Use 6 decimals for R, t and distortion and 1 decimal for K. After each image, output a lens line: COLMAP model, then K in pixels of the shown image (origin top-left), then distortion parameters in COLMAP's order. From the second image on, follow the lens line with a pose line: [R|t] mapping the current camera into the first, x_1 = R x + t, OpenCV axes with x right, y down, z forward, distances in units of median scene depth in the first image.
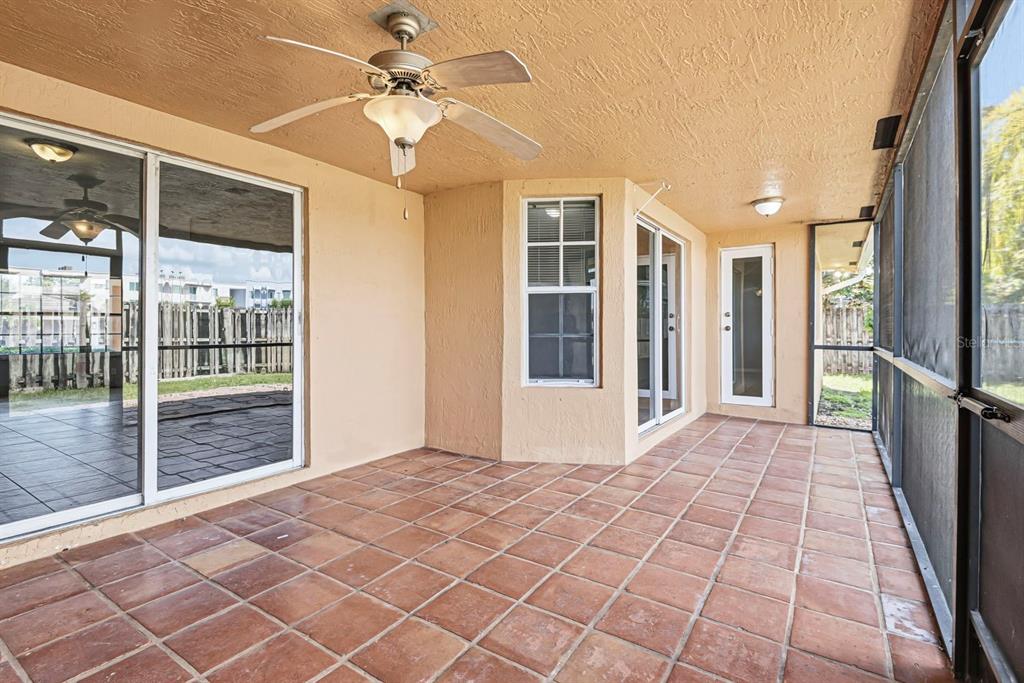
lens RADIAL K [[476.5, 0, 516.4], [0, 476.5, 332.1], [0, 0, 1]] dist [0.001969, 0.000478]
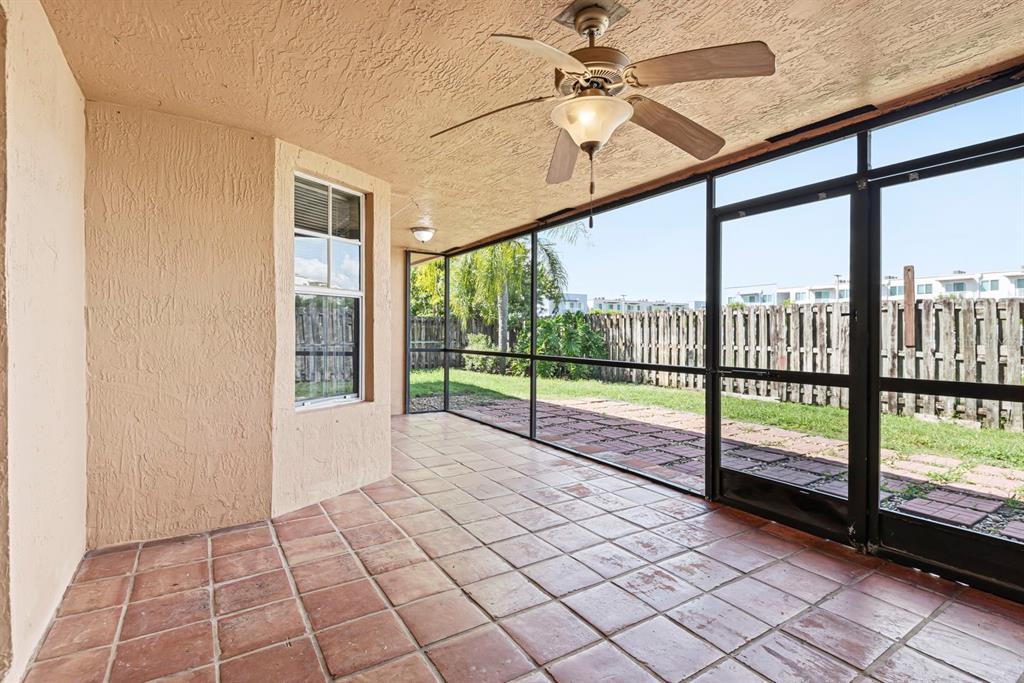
lens RADIAL K [[476.5, 0, 518.3], [0, 476.5, 334.4], [0, 0, 1]] dist [0.001969, 0.000478]
pose [[0.396253, 0.000963, 0.918141, -0.569533], [-0.002653, 0.999996, 0.000096, -0.015005], [-0.918137, -0.002474, 0.396255, 0.368090]]
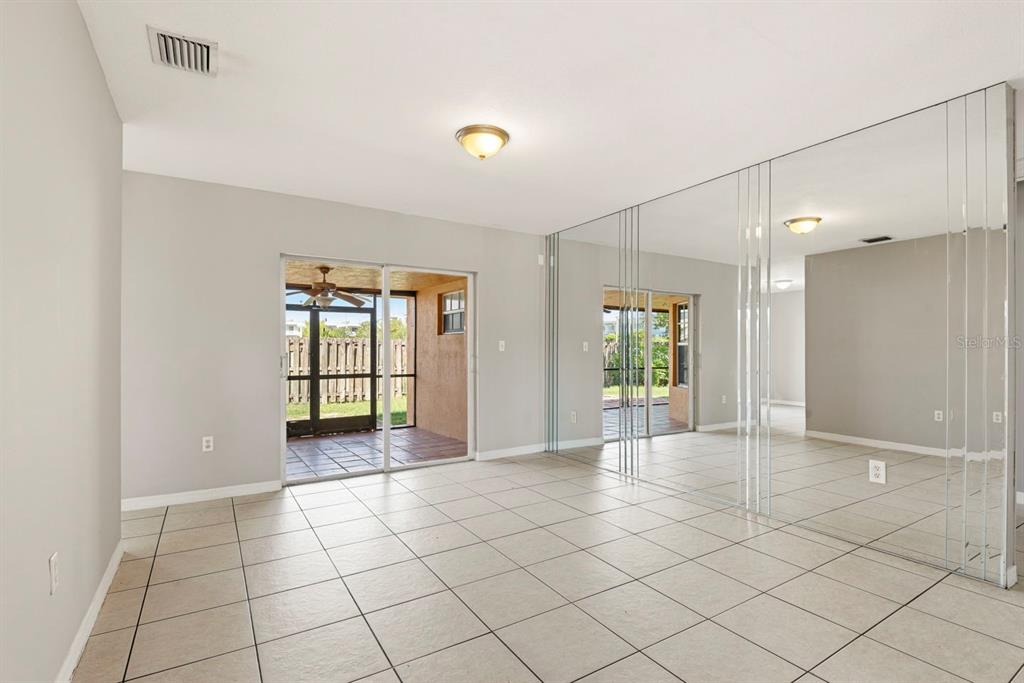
lens RADIAL K [[476.5, 0, 510.2], [0, 476.5, 345.1], [0, 0, 1]] dist [0.001969, 0.000478]
pose [[-0.908965, 0.000141, 0.416873, -2.696781], [-0.003301, 0.999966, -0.007536, -0.171454], [-0.416860, -0.008226, -0.908934, 4.035332]]
